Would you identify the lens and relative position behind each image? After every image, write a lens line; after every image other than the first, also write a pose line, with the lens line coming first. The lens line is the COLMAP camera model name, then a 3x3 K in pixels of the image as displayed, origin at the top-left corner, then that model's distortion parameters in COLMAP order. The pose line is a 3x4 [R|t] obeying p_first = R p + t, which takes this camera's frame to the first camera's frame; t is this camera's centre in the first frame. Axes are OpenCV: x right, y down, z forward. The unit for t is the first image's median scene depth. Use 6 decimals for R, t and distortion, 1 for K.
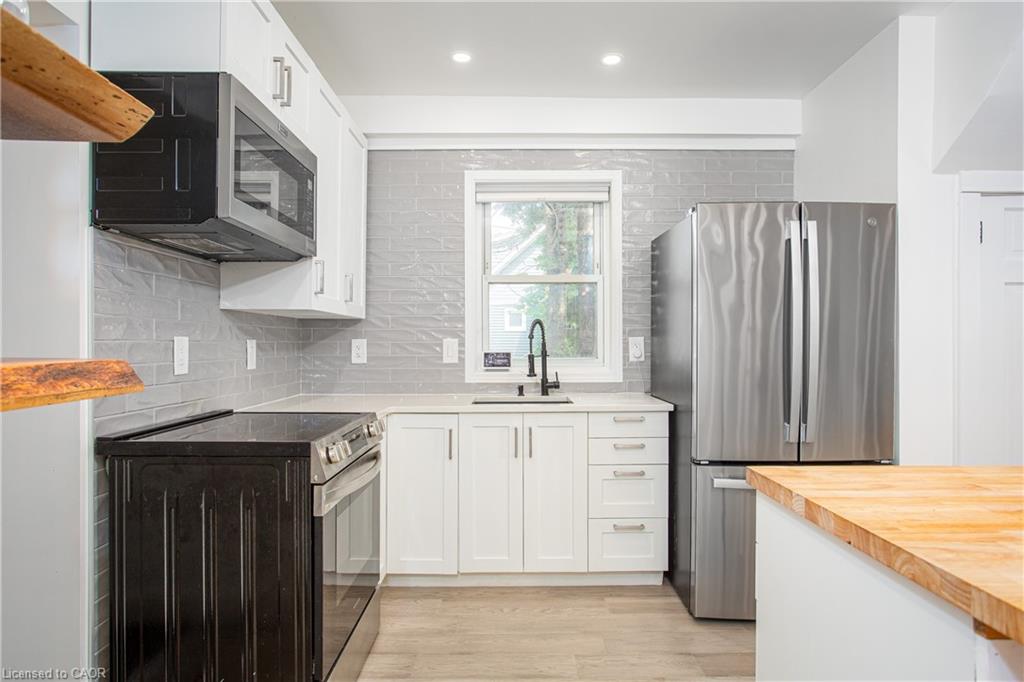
lens RADIAL K [[603.6, 0, 512.0], [0, 603.6, 341.0], [0, 0, 1]] dist [-0.002001, -0.000507]
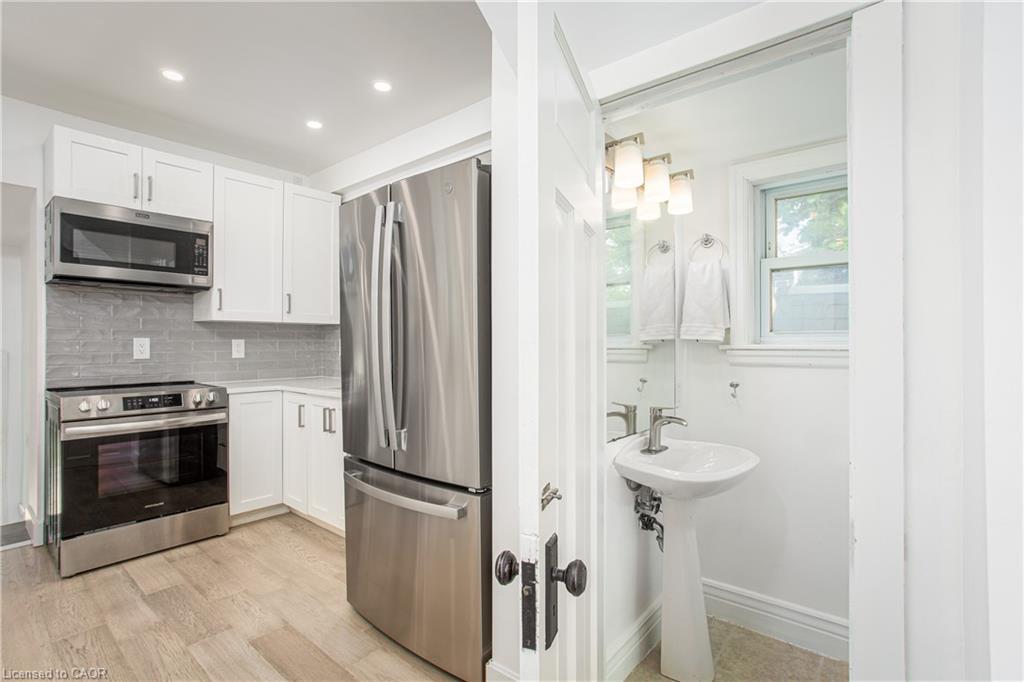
lens RADIAL K [[492.3, 0, 512.0], [0, 492.3, 341.0], [0, 0, 1]] dist [-0.064045, 0.035659]
pose [[0.761814, -0.002690, -0.647790, 1.073975], [0.006024, 0.999978, 0.002932, 0.003881], [0.647768, -0.006136, 0.761813, 0.550204]]
